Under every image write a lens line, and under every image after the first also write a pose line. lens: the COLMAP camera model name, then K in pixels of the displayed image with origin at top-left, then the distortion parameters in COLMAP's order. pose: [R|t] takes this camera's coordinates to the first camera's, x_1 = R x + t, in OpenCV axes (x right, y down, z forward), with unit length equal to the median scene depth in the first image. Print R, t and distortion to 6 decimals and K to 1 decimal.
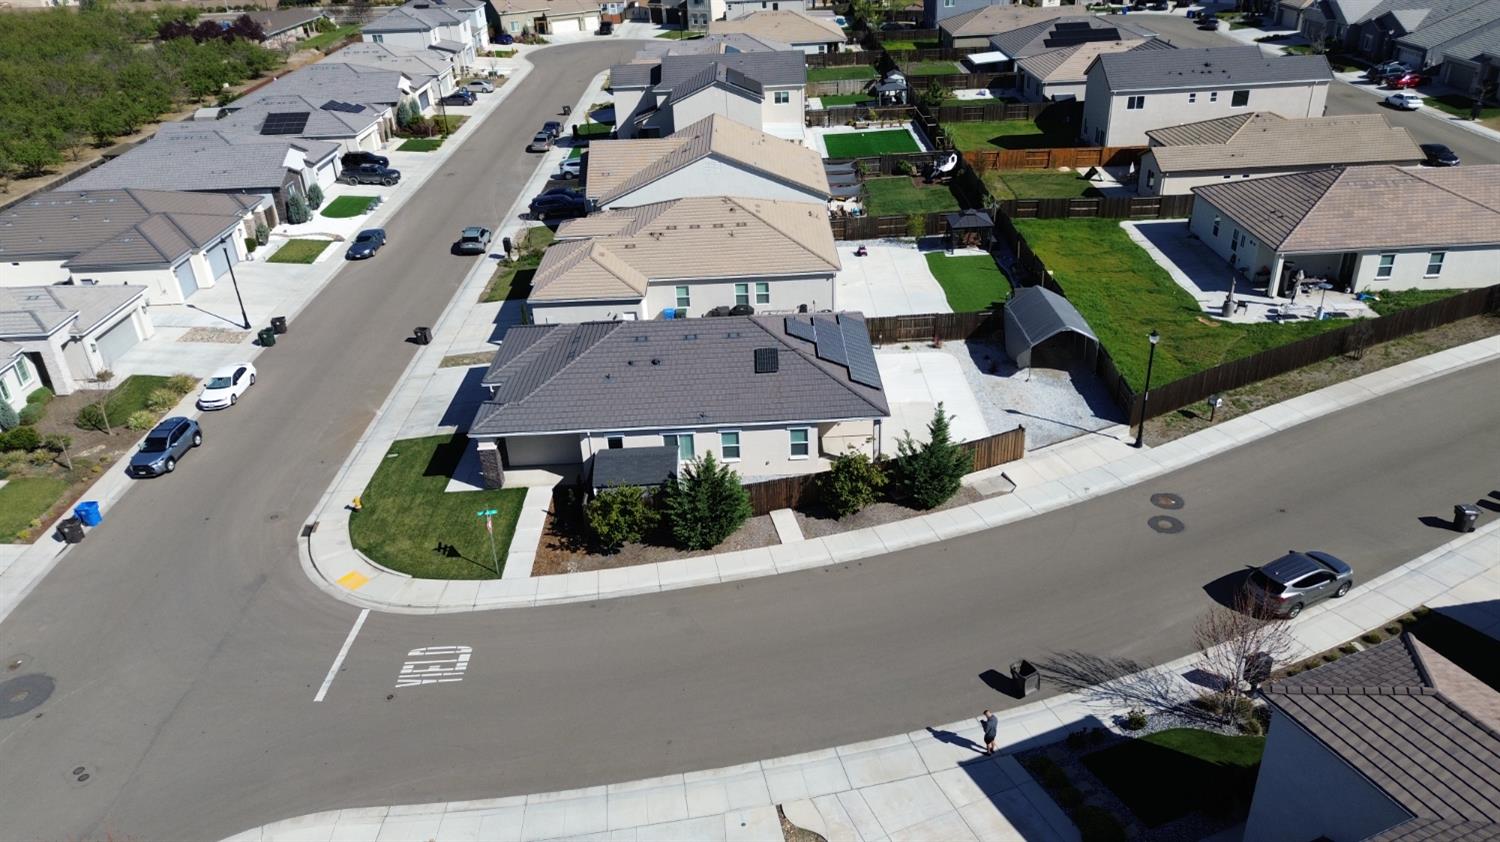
lens RADIAL K [[1066.5, 0, 751.8], [0, 1066.5, 411.4], [0, 0, 1]] dist [0.072490, -0.078270]
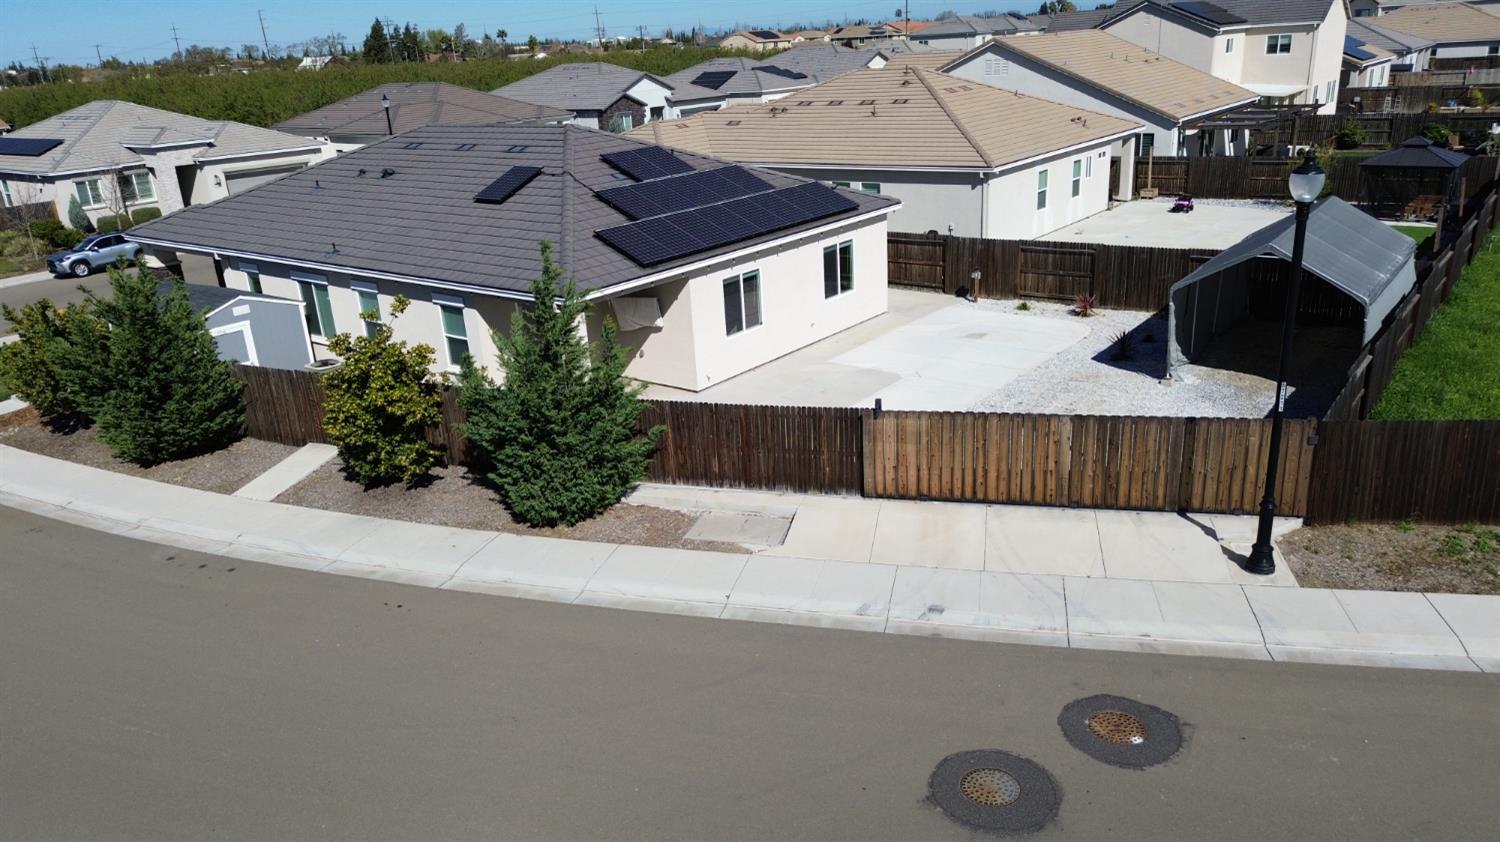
lens RADIAL K [[1062.5, 0, 751.4], [0, 1062.5, 420.1], [0, 0, 1]] dist [0.067701, -0.068728]
pose [[0.779538, 0.208331, -0.590693, 0.329604], [-0.265440, 0.964073, -0.010284, 0.026316], [0.567329, 0.164811, 0.806831, 0.519036]]
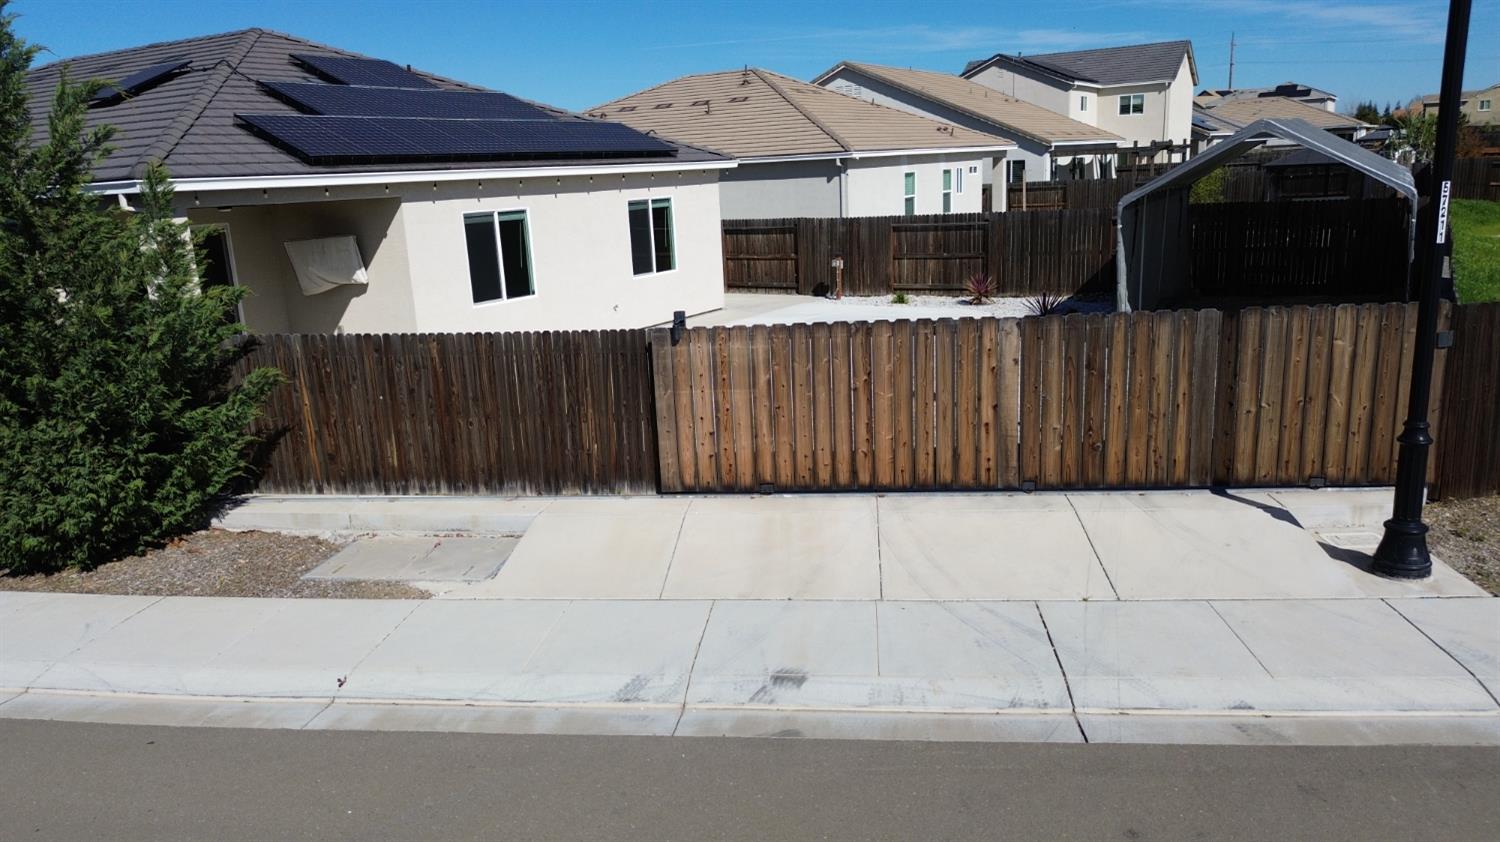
lens RADIAL K [[1061.3, 0, 753.7], [0, 1061.3, 419.0], [0, 0, 1]] dist [0.077683, -0.081752]
pose [[0.853933, 0.123545, -0.505504, 0.279463], [-0.228771, 0.961630, -0.151435, 0.045329], [0.467399, 0.244960, 0.849431, 0.639137]]
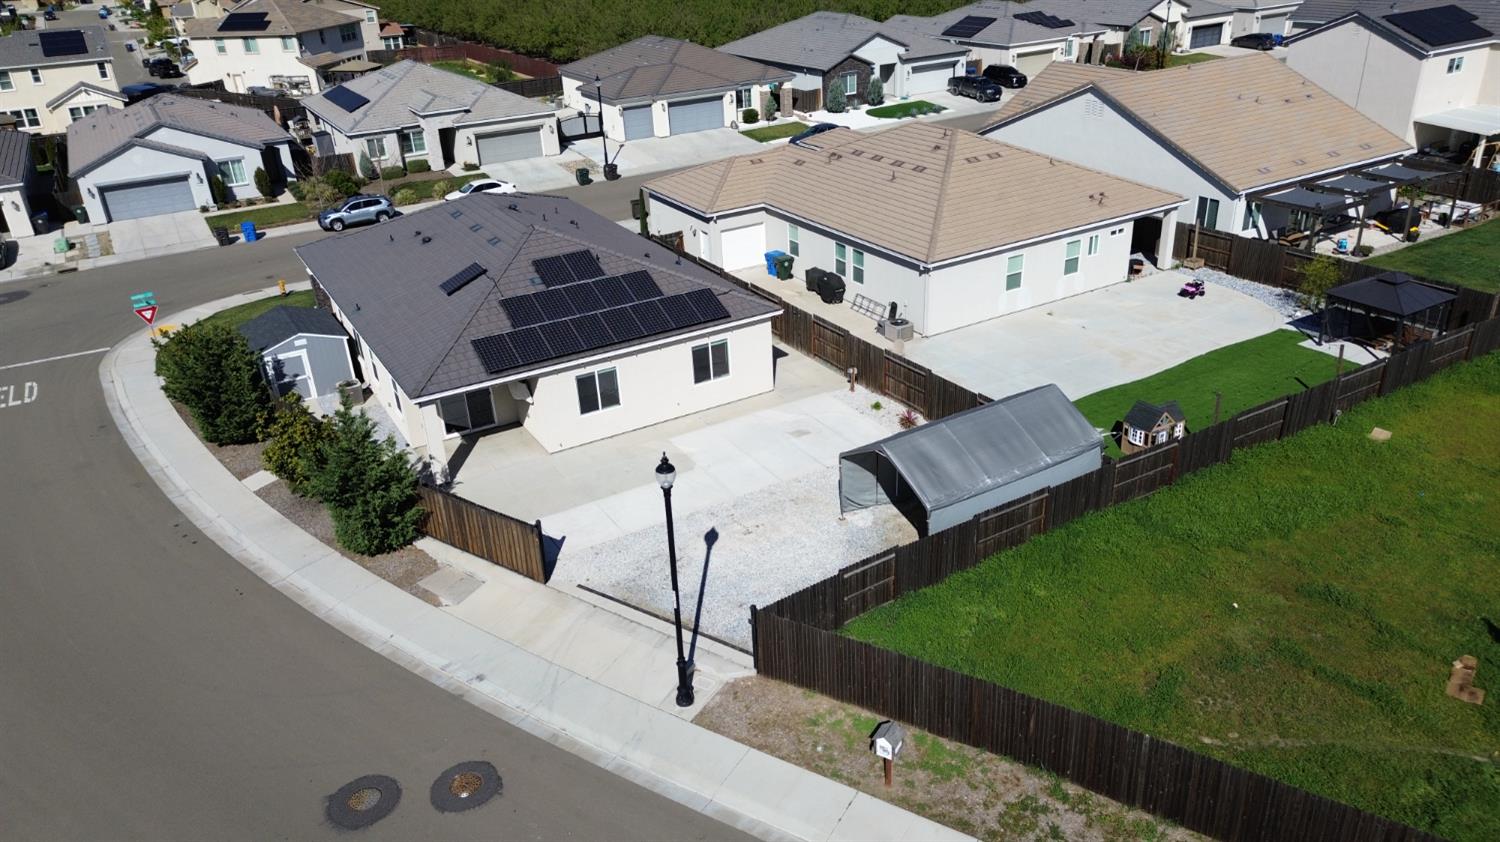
lens RADIAL K [[1062.5, 0, 751.4], [0, 1062.5, 420.1], [0, 0, 1]] dist [0.067701, -0.068728]
pose [[0.498139, 0.393212, -0.772815, 0.534028], [-0.373264, 0.901702, 0.218193, -0.146247], [0.782644, 0.179773, 0.595944, 0.573737]]
